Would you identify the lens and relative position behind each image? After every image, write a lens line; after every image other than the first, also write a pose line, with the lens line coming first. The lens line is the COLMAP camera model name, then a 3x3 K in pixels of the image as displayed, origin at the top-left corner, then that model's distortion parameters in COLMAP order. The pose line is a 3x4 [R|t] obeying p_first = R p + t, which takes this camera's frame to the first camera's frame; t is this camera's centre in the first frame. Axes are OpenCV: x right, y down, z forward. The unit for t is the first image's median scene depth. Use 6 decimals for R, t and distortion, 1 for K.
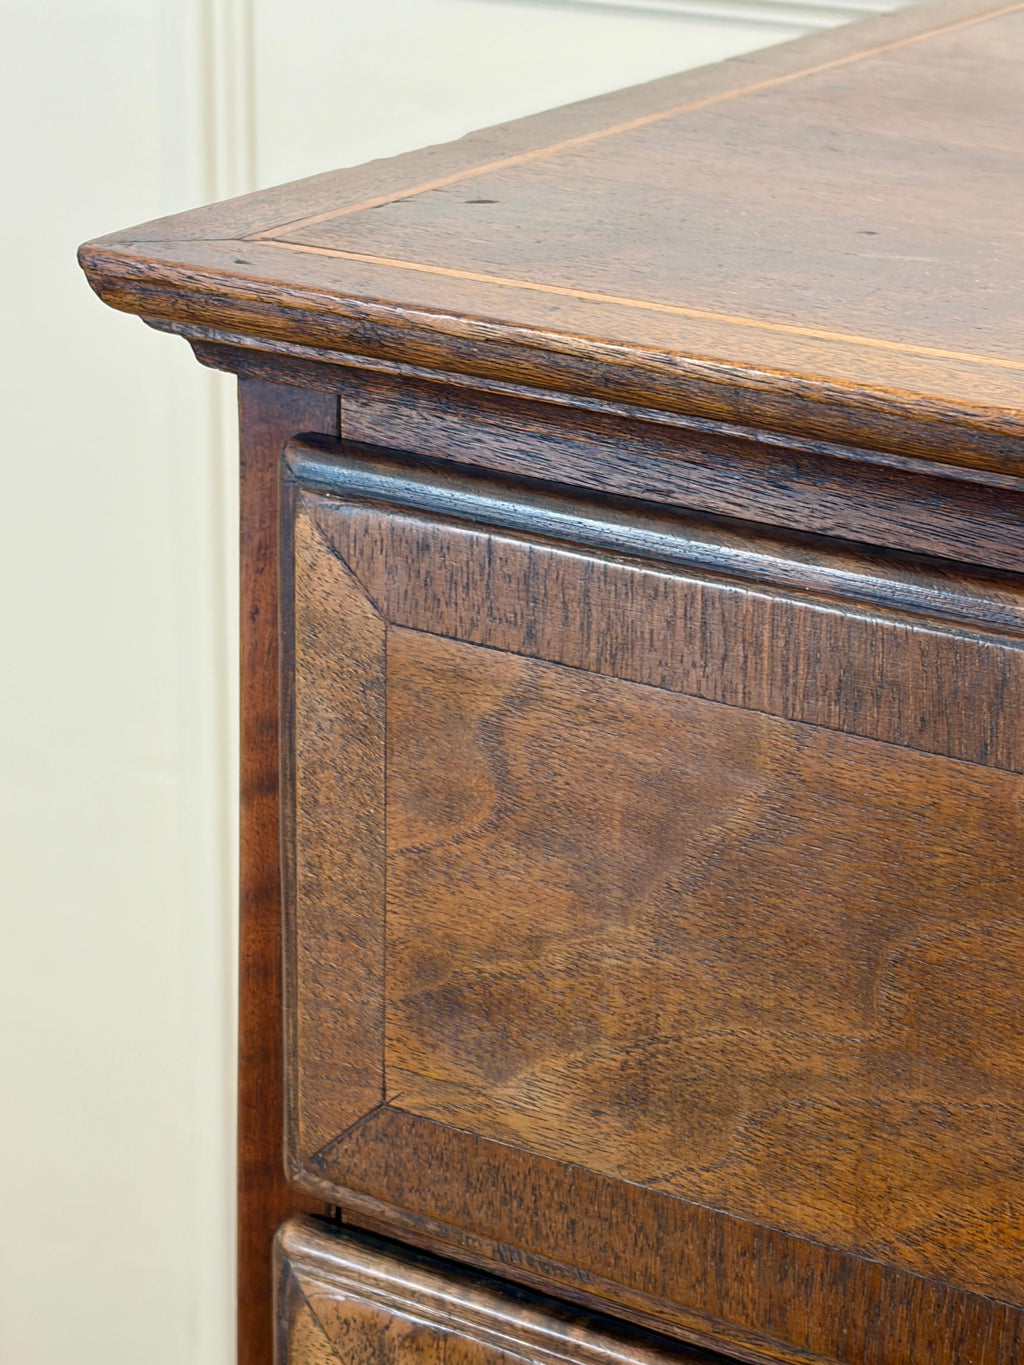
lens RADIAL K [[3290.3, 0, 485.7], [0, 3290.3, 693.4], [0, 0, 1]] dist [0.281392, -1.416018]
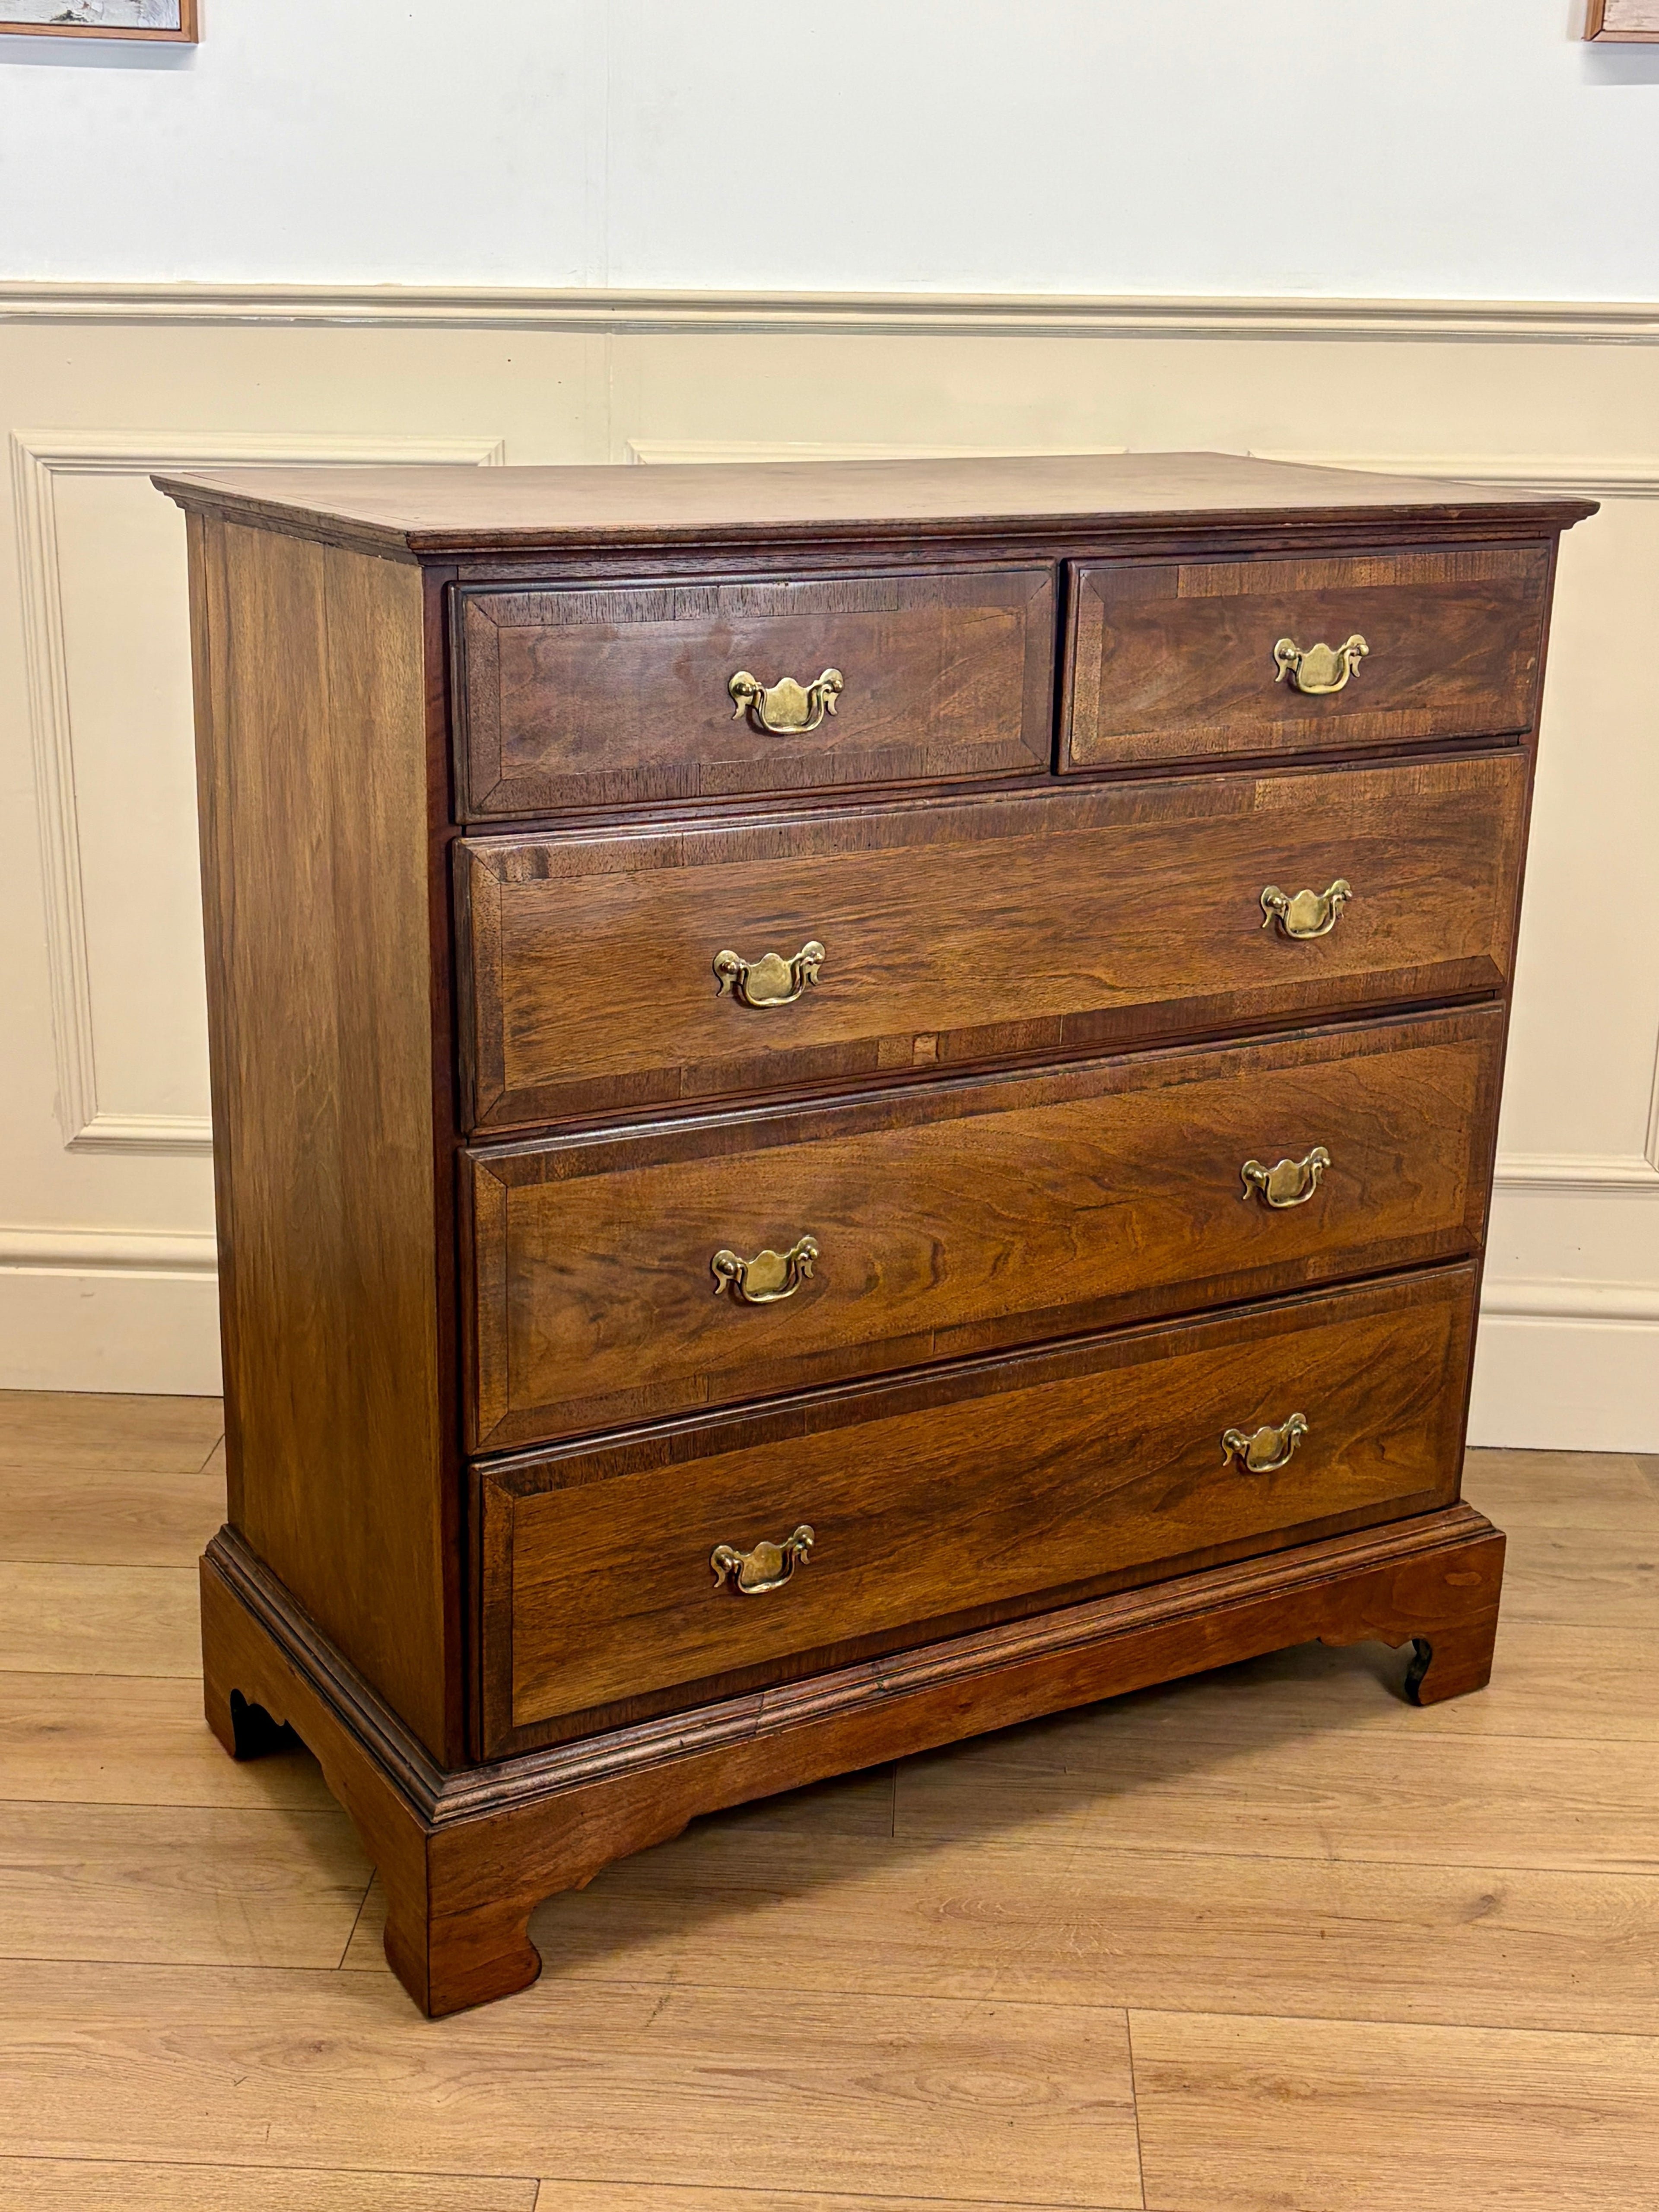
lens RADIAL K [[2680.2, 0, 809.7], [0, 2680.2, 1126.0], [0, 0, 1]] dist [0.219302, -0.780757]
pose [[0.459076, -0.268603, 0.846819, -2.514381], [0.300941, 0.943861, 0.136238, 0.192479], [-0.835873, 0.192299, 0.514138, -0.673038]]
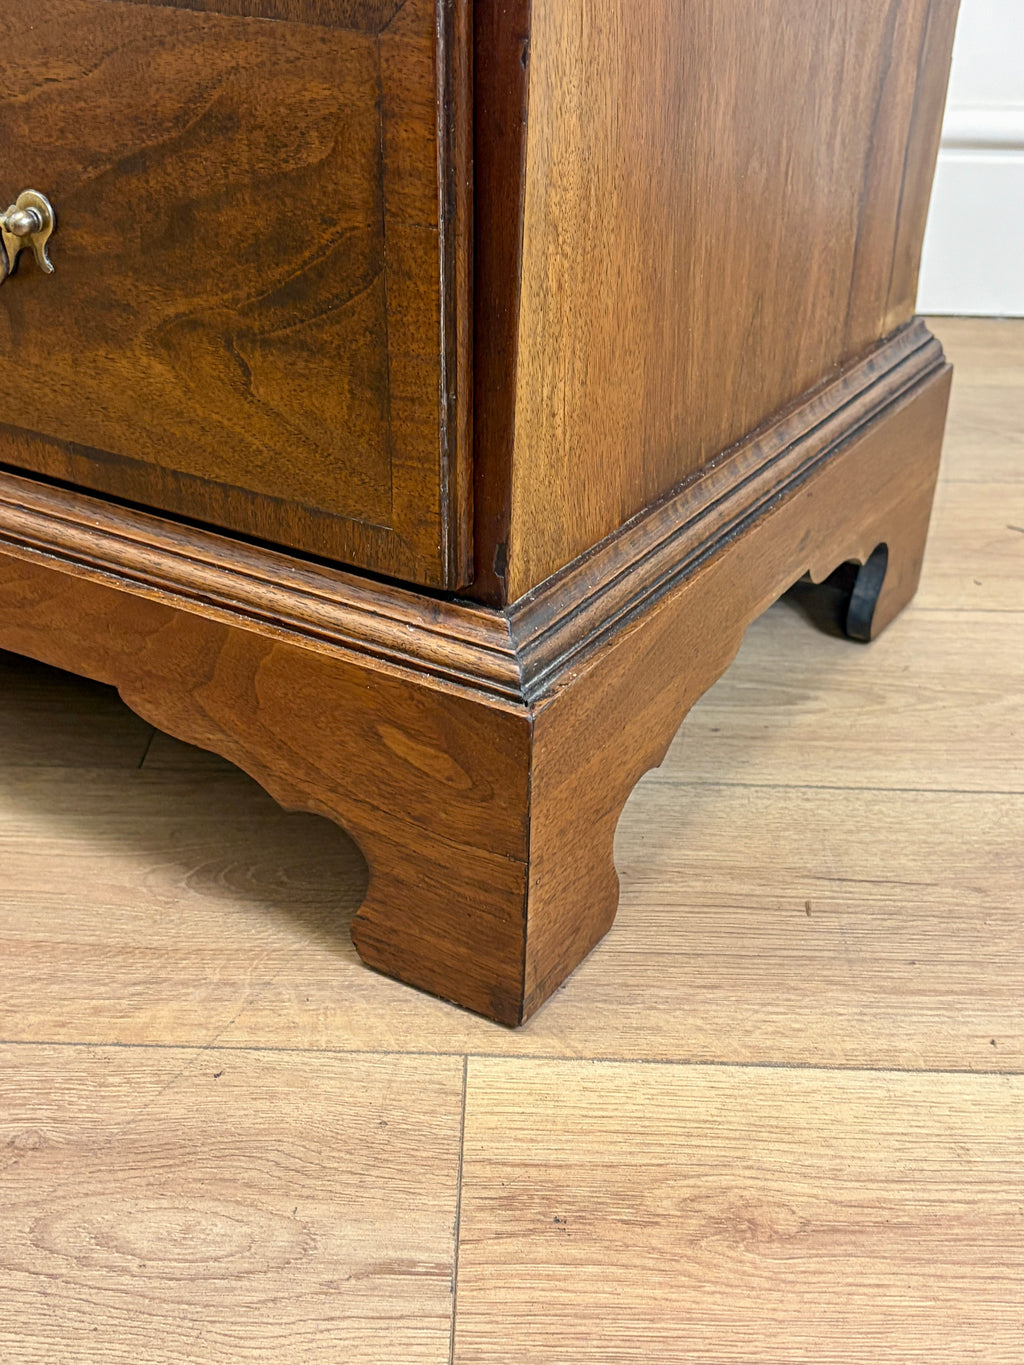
lens RADIAL K [[1667.6, 0, 503.9], [0, 1667.6, 688.4], [0, 0, 1]] dist [0.199713, -0.700813]
pose [[0.999570, -0.008341, 0.028112, 1.262878], [0.004101, 0.989035, 0.147624, 1.485976], [-0.029035, -0.147445, 0.988644, -0.372052]]
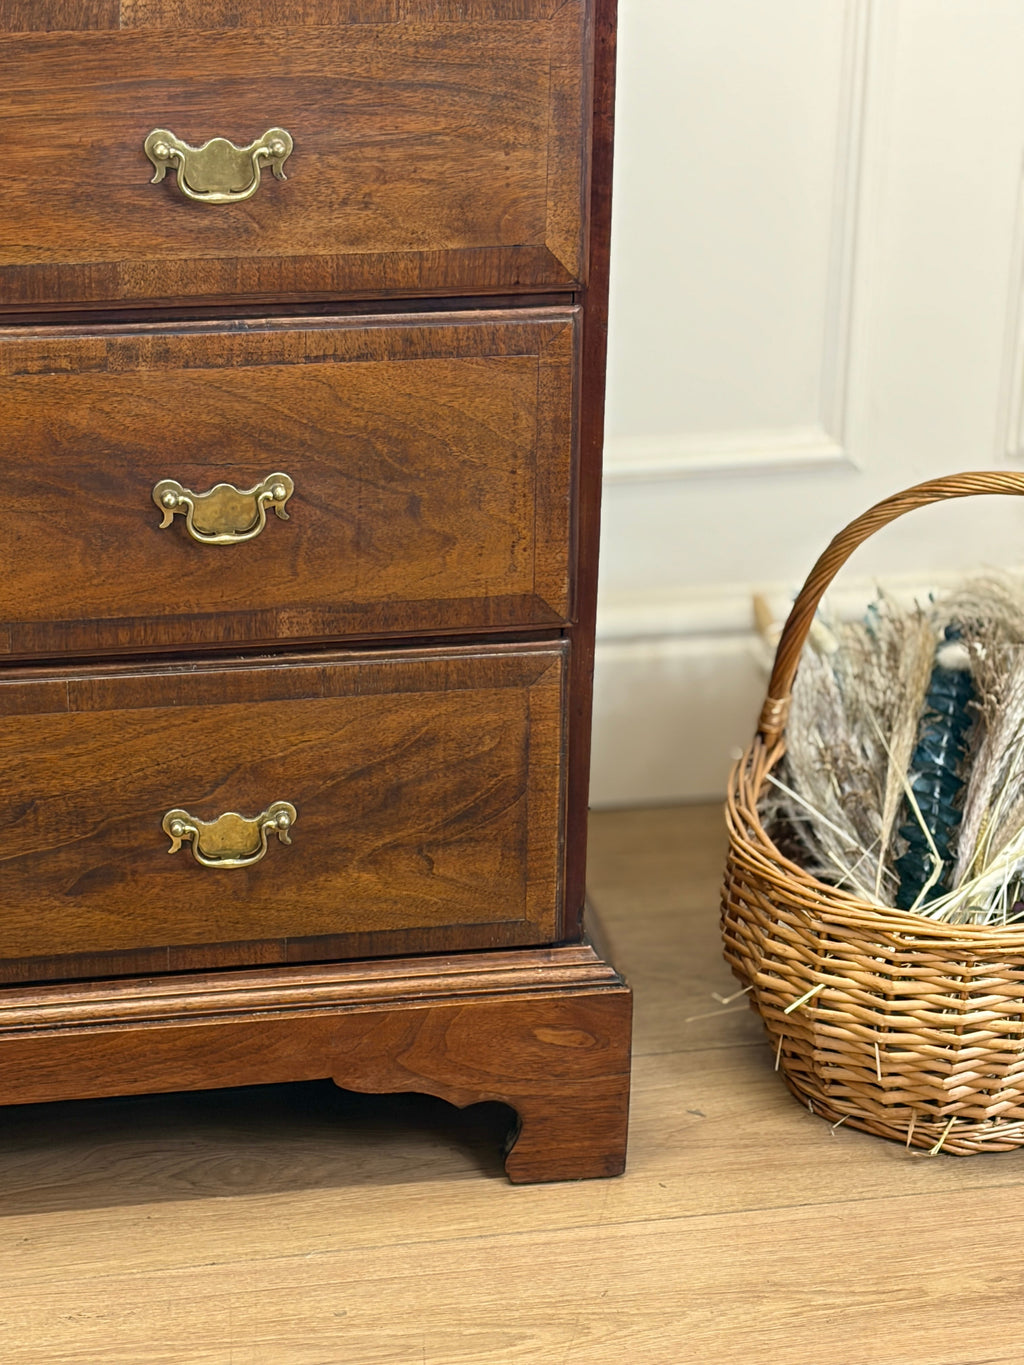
lens RADIAL K [[3290.3, 0, 485.7], [0, 3290.3, 693.4], [0, 0, 1]] dist [0.281392, -1.416018]
pose [[0.737087, -0.290531, 0.610159, -1.104203], [0.234601, 0.956728, 0.172147, 0.610885], [-0.633770, 0.016257, 0.773351, -2.237259]]
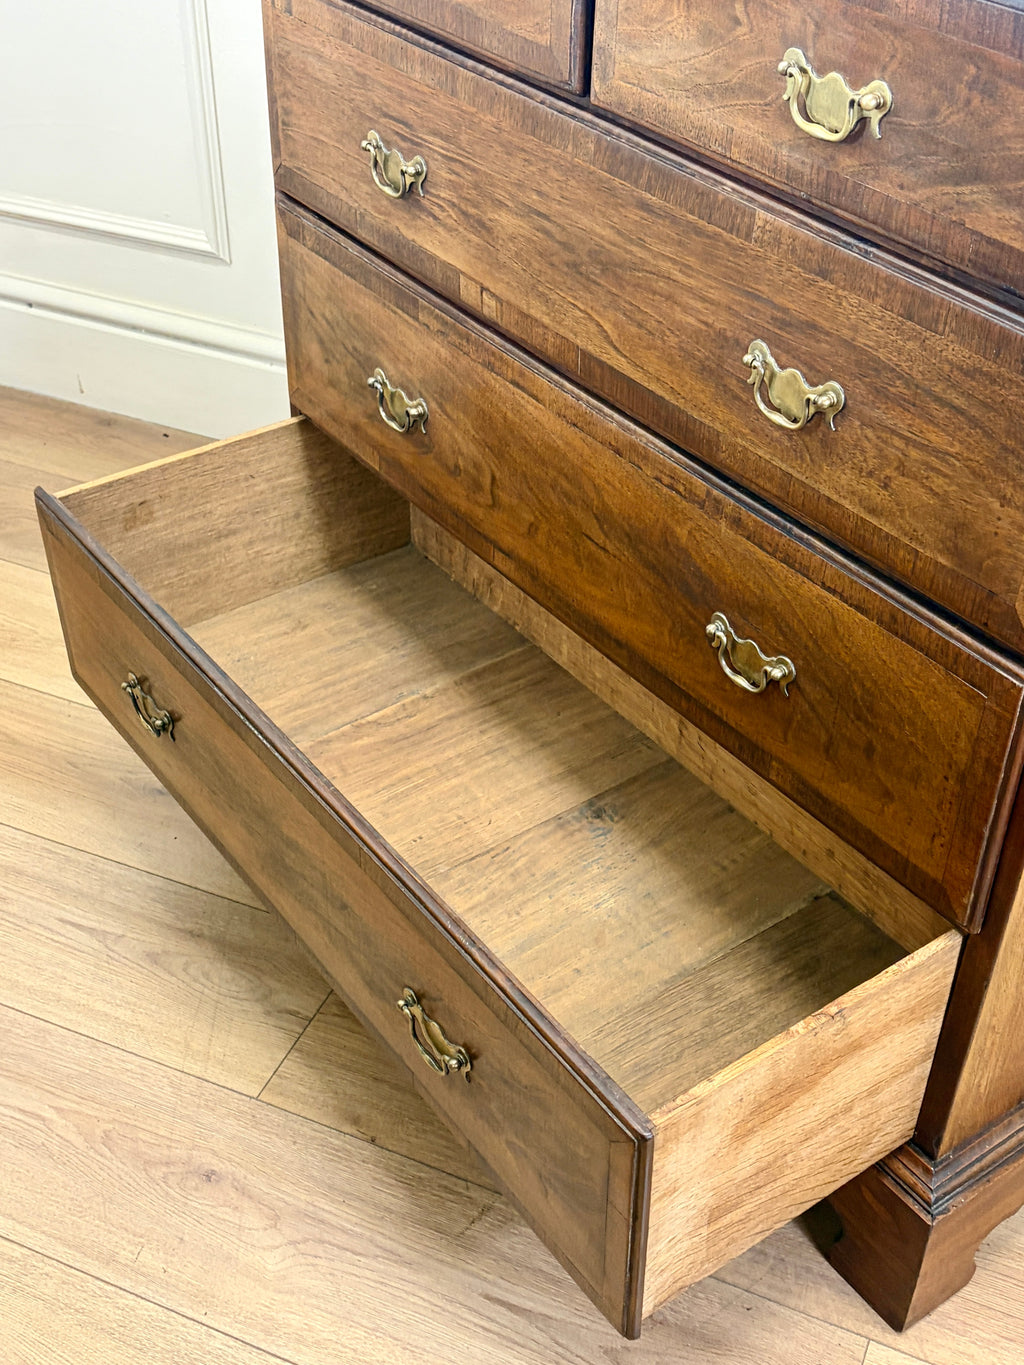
lens RADIAL K [[1653.9, 0, 499.8], [0, 1653.9, 694.8], [0, 0, 1]] dist [0.219302, -0.780757]
pose [[0.929703, 0.224719, -0.291813, 1.269042], [-0.129425, 0.941100, 0.312378, 0.385853], [0.344822, -0.252651, 0.904027, -1.341564]]
